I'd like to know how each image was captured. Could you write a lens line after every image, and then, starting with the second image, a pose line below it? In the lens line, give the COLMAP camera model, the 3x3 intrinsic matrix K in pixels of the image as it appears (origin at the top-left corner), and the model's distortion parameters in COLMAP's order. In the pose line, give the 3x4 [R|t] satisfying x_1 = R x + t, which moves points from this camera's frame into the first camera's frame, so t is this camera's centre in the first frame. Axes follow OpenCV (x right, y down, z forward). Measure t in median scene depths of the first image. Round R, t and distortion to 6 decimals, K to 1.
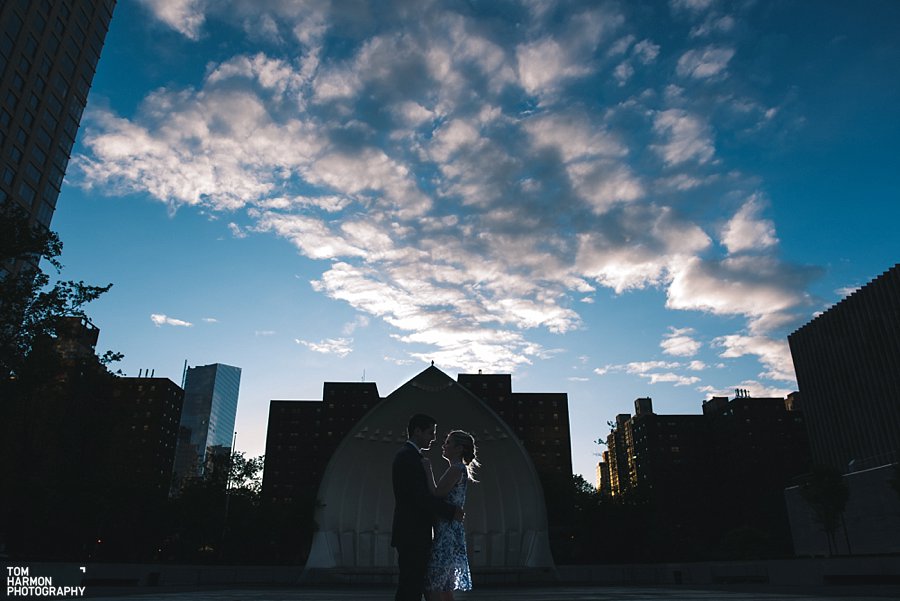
lens RADIAL K [[631.3, 0, 451.1], [0, 631.3, 301.0], [0, 0, 1]] dist [-0.047764, -0.001898]
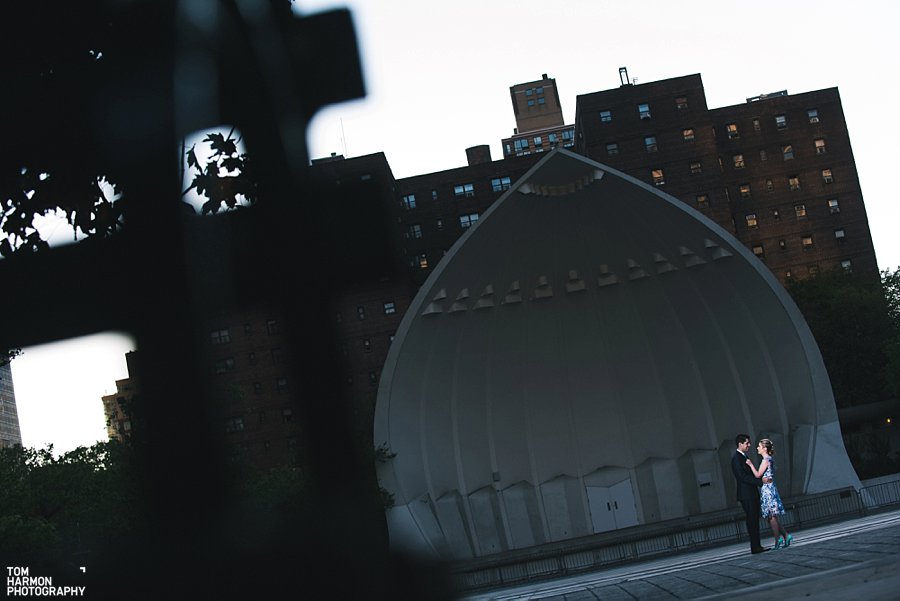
lens RADIAL K [[1812.1, 0, 449.6], [0, 1812.1, 300.9], [0, 0, 1]] dist [-0.304683, 0.000000]
pose [[0.980306, -0.187789, -0.061114, -0.043924], [0.197248, 0.946186, 0.256564, -0.146028], [0.009646, -0.263566, 0.964593, -0.343649]]
